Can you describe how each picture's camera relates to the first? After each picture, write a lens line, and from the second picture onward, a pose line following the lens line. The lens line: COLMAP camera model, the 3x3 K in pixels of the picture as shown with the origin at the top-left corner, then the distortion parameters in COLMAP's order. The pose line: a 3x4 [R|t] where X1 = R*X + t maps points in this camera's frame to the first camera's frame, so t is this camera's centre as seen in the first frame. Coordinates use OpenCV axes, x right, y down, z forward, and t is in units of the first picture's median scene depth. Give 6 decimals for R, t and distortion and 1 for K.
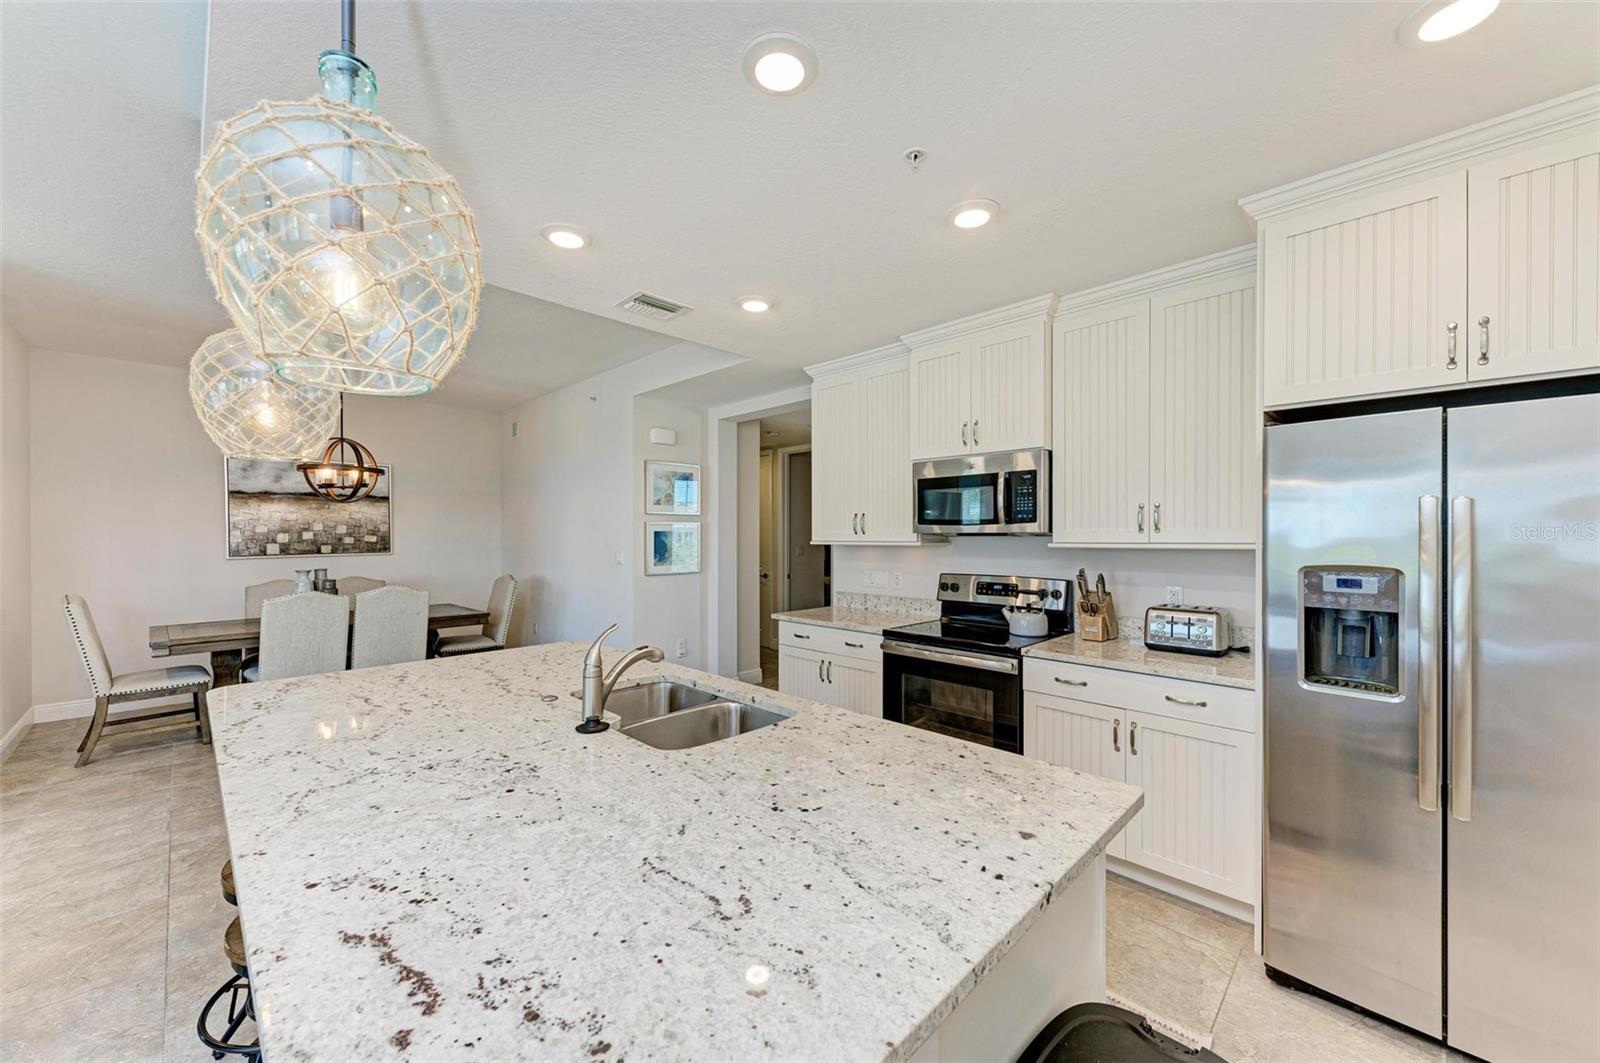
lens RADIAL K [[603.8, 0, 799.3], [0, 603.8, 530.4], [0, 0, 1]] dist [0.010265, -0.000650]
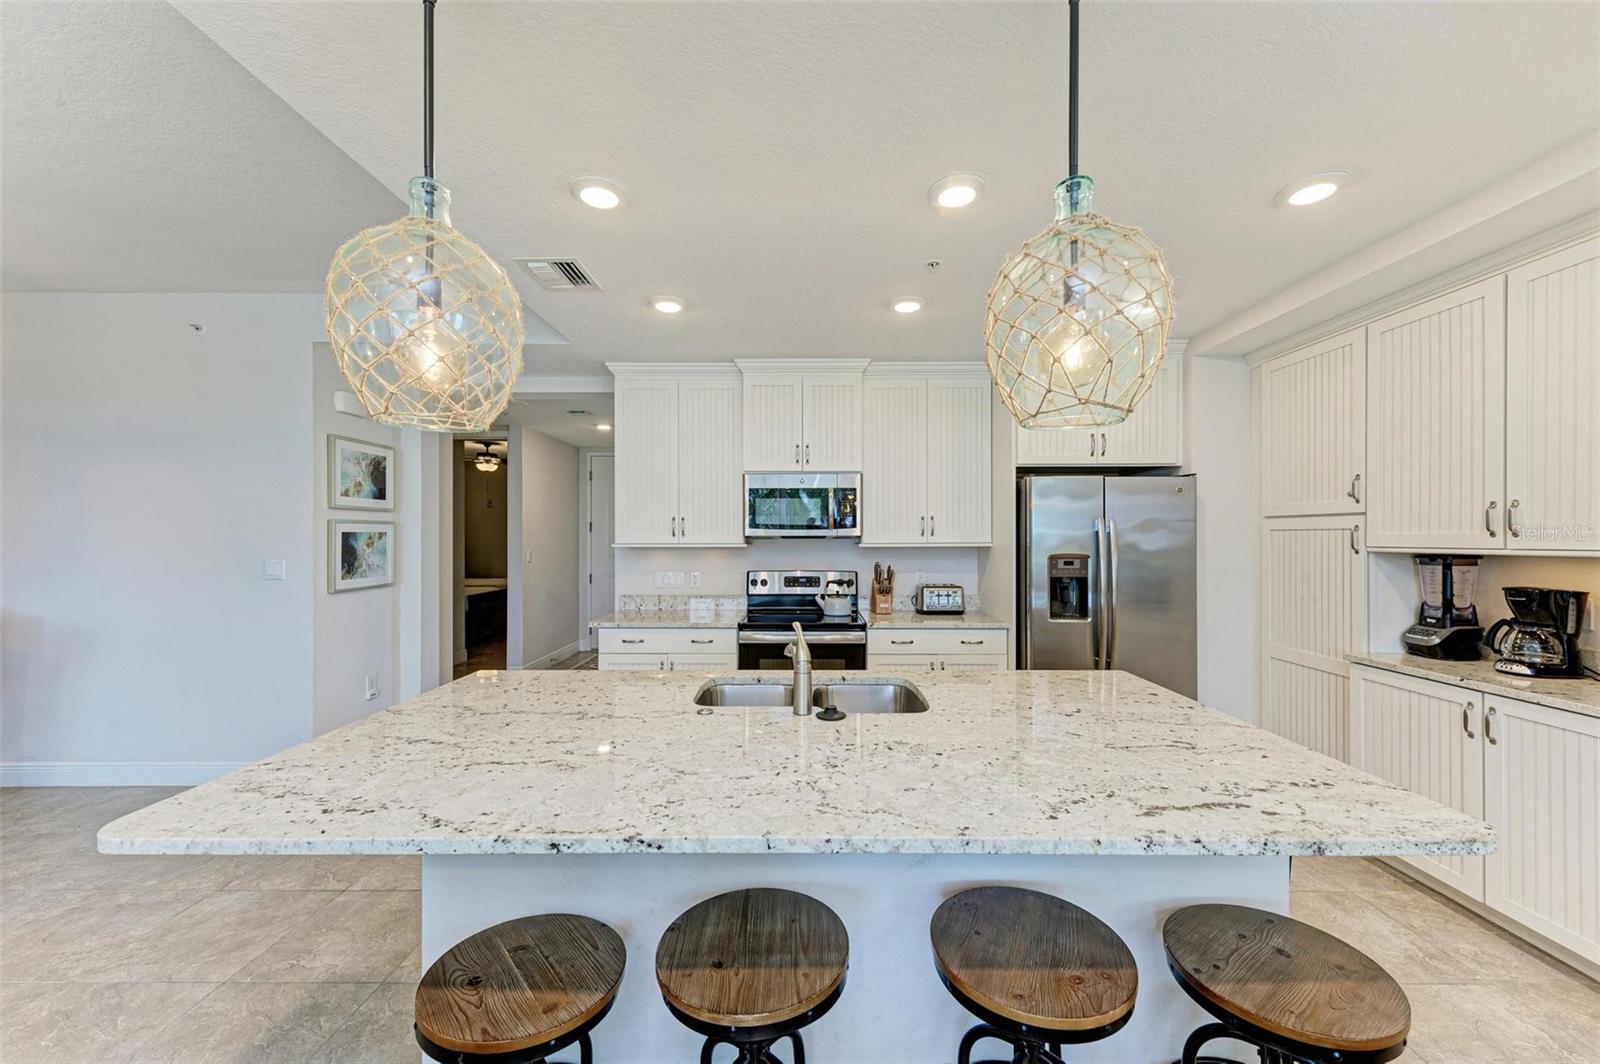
lens RADIAL K [[603.8, 0, 800.9], [0, 603.8, 531.8], [0, 0, 1]] dist [0.010265, -0.000650]
pose [[0.714963, 0.007621, 0.699120, -0.631321], [-0.006753, 0.999969, -0.003995, 0.000582], [-0.699129, -0.001865, 0.714993, 0.144846]]
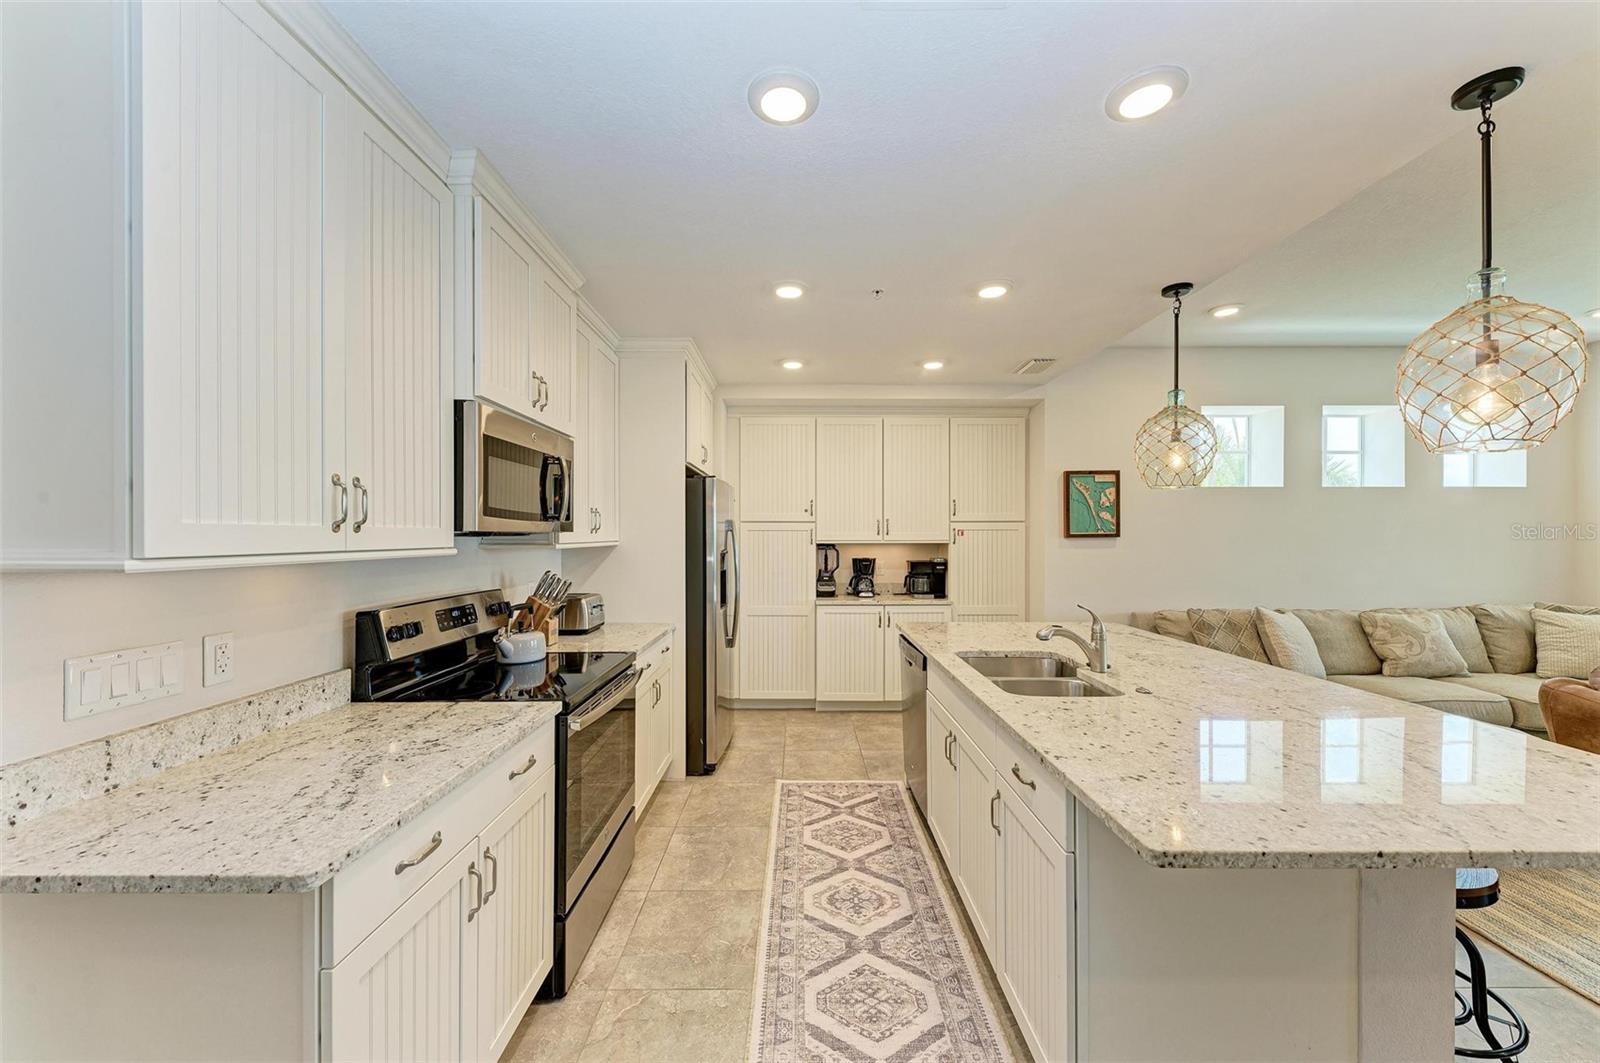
lens RADIAL K [[576.7, 0, 789.7], [0, 576.7, 538.8], [0, 0, 1]] dist [0.004710, -0.000518]
pose [[-0.711562, -0.000138, 0.702623, -0.445357], [-0.004684, 0.999979, -0.004547, 0.015456], [-0.702607, -0.006526, -0.711548, 1.406157]]
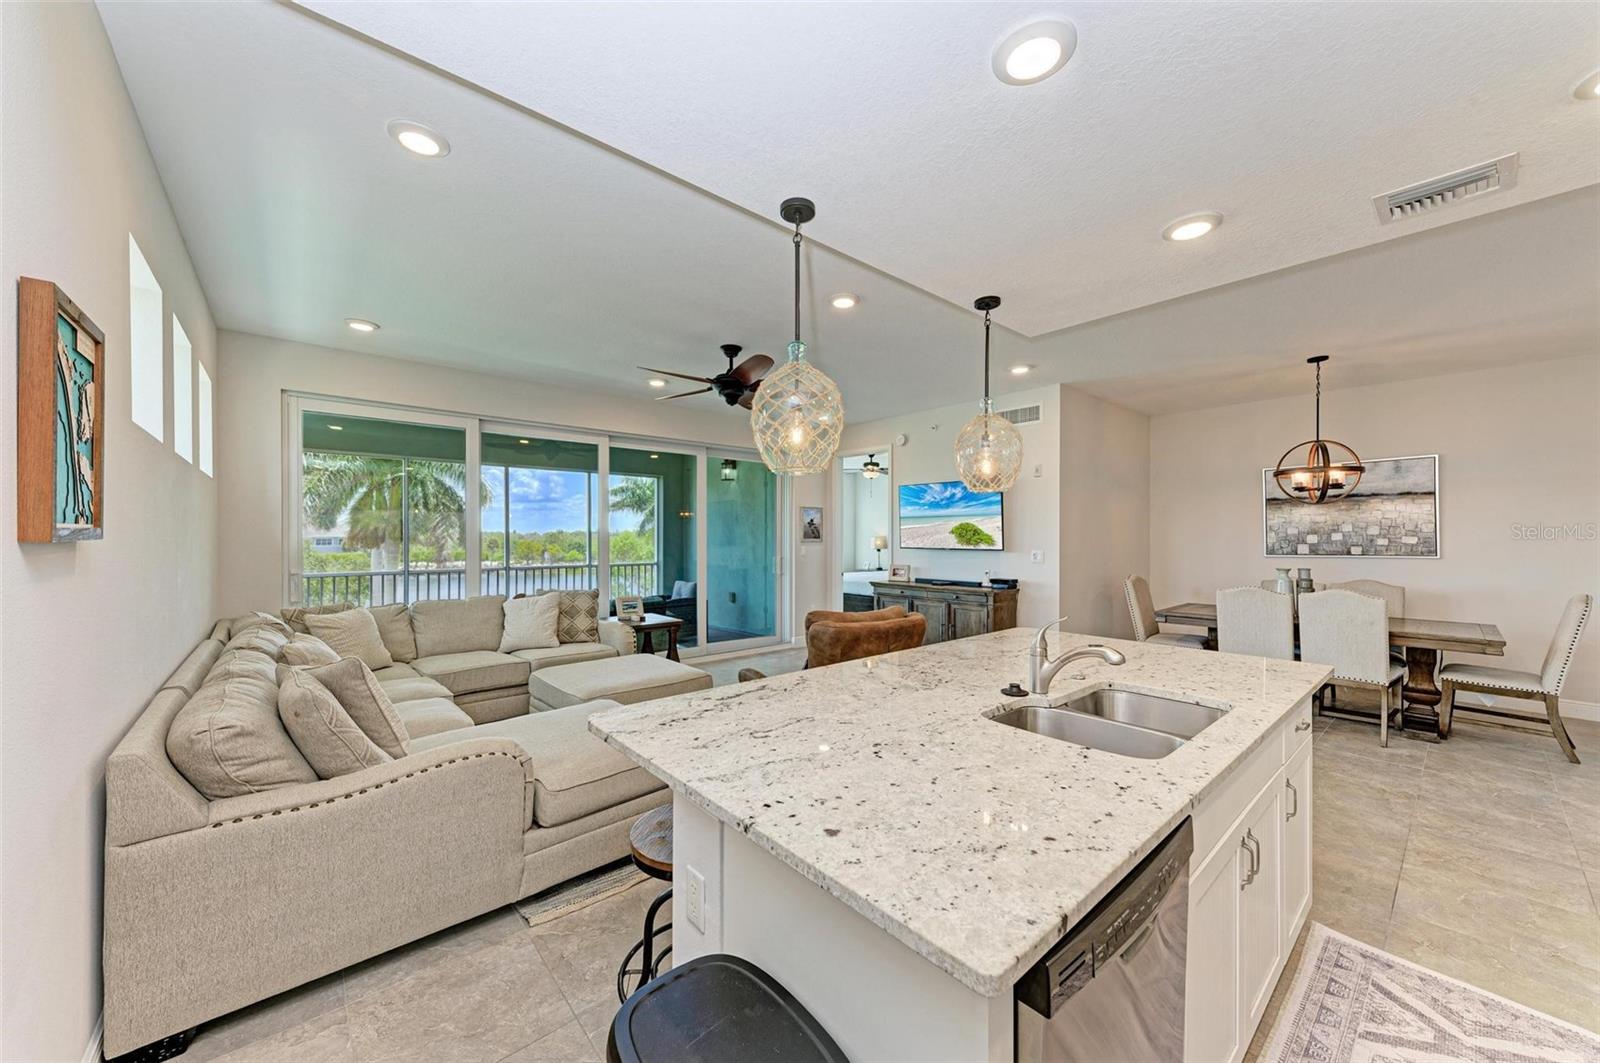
lens RADIAL K [[576.7, 0, 801.6], [0, 576.7, 536.7], [0, 0, 1]] dist [0.004710, -0.000518]
pose [[-0.076318, 0.001369, -0.997083, 0.476531], [0.006655, 0.999977, 0.000864, 0.002914], [0.997061, -0.006570, -0.076325, 0.365008]]
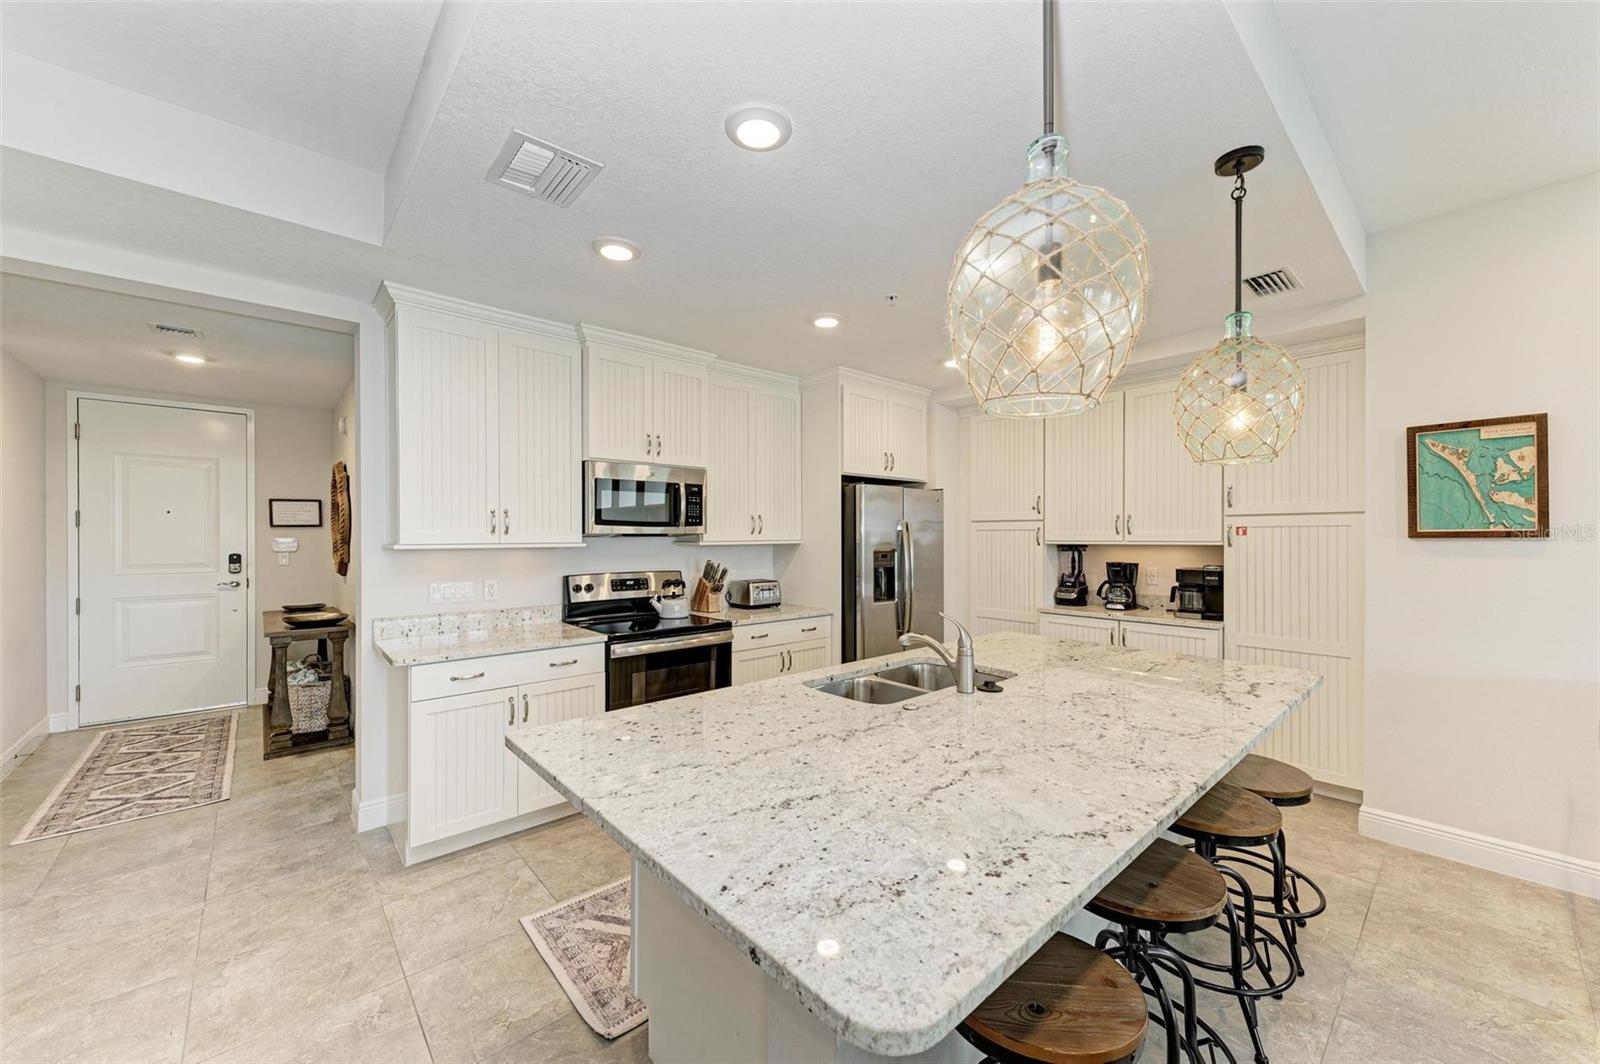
lens RADIAL K [[603.8, 0, 803.2], [0, 603.8, 531.0], [0, 0, 1]] dist [0.010265, -0.000650]
pose [[0.060206, 0.009314, 0.998143, -0.898051], [-0.008658, 0.999924, -0.008808, 0.007328], [-0.998148, -0.008111, 0.060282, 0.726619]]
